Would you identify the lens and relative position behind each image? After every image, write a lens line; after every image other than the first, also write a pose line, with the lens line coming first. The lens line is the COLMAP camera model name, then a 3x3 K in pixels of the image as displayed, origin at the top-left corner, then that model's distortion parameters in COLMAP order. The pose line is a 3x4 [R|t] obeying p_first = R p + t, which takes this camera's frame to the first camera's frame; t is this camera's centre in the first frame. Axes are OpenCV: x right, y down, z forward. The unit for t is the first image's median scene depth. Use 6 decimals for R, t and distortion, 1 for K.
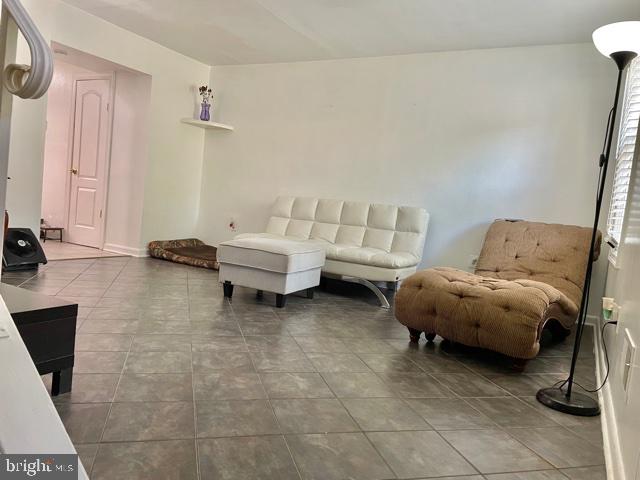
lens RADIAL K [[482.1, 0, 318.2], [0, 482.1, 240.3], [0, 0, 1]] dist [0.070101, -0.067736]
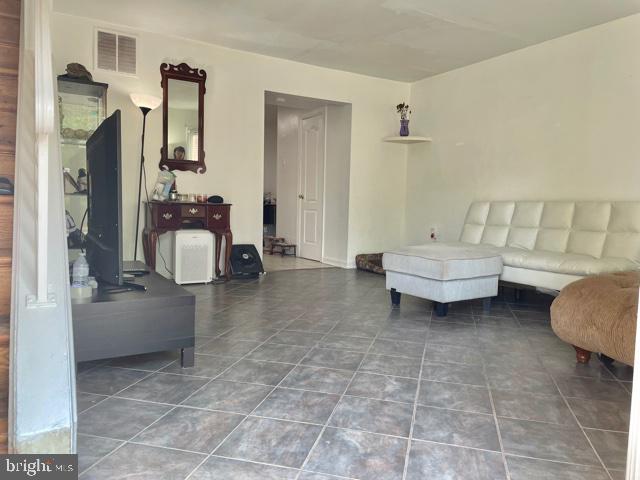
lens RADIAL K [[482.1, 0, 318.1], [0, 482.1, 234.5], [0, 0, 1]] dist [0.070101, -0.067736]
pose [[0.861882, -0.044638, -0.505141, 0.169518], [0.019084, 0.998268, -0.055653, 0.022268], [0.506750, 0.038327, 0.861241, 0.040994]]
